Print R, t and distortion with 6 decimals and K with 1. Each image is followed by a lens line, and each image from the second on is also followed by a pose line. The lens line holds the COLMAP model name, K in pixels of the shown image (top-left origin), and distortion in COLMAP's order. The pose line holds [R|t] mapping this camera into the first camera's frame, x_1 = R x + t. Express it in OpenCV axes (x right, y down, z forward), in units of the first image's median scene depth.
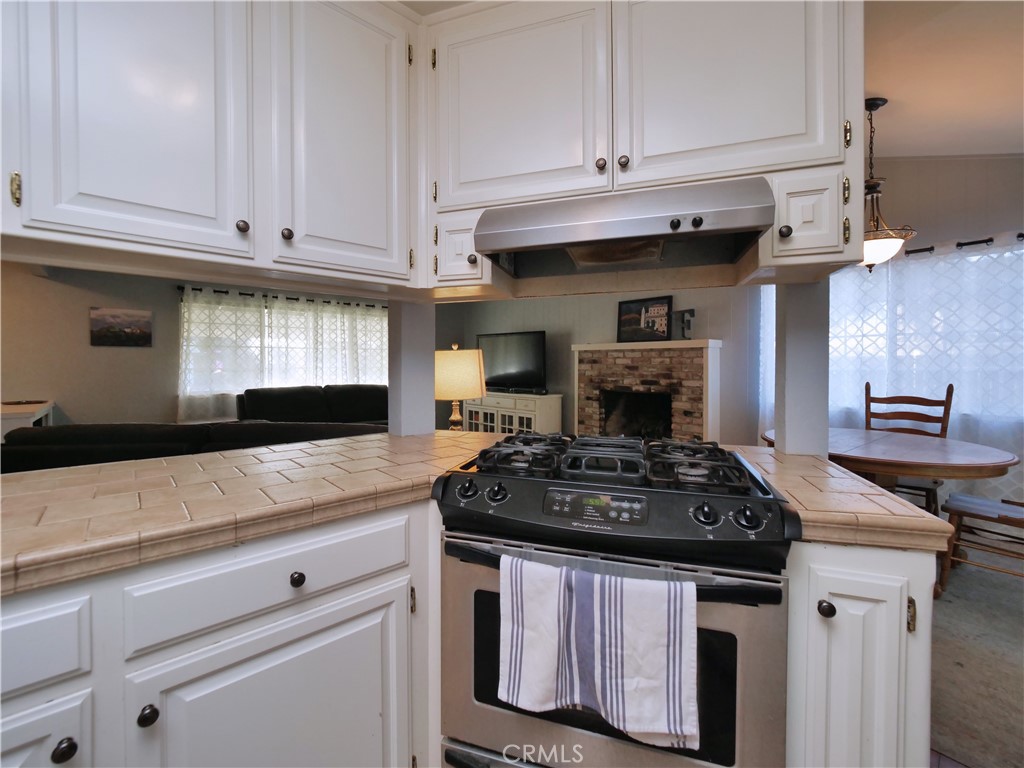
lens RADIAL K [[438.8, 0, 492.1], [0, 438.8, 372.6], [0, 0, 1]] dist [-0.009840, 0.000352]
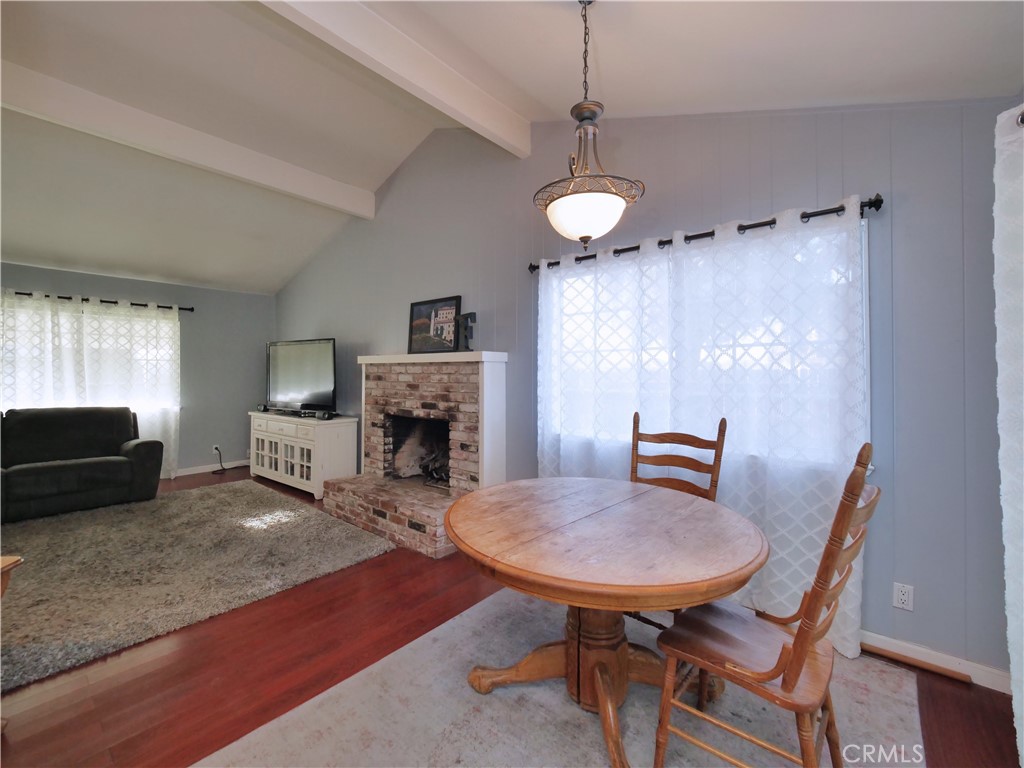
lens RADIAL K [[431.4, 0, 496.4], [0, 431.4, 368.7], [0, 0, 1]] dist [-0.002208, -0.000888]
pose [[0.988363, 0.006467, 0.151977, 0.380038], [-0.001524, 0.999467, -0.032617, -0.019252], [-0.152107, 0.032006, 0.987846, 0.234828]]
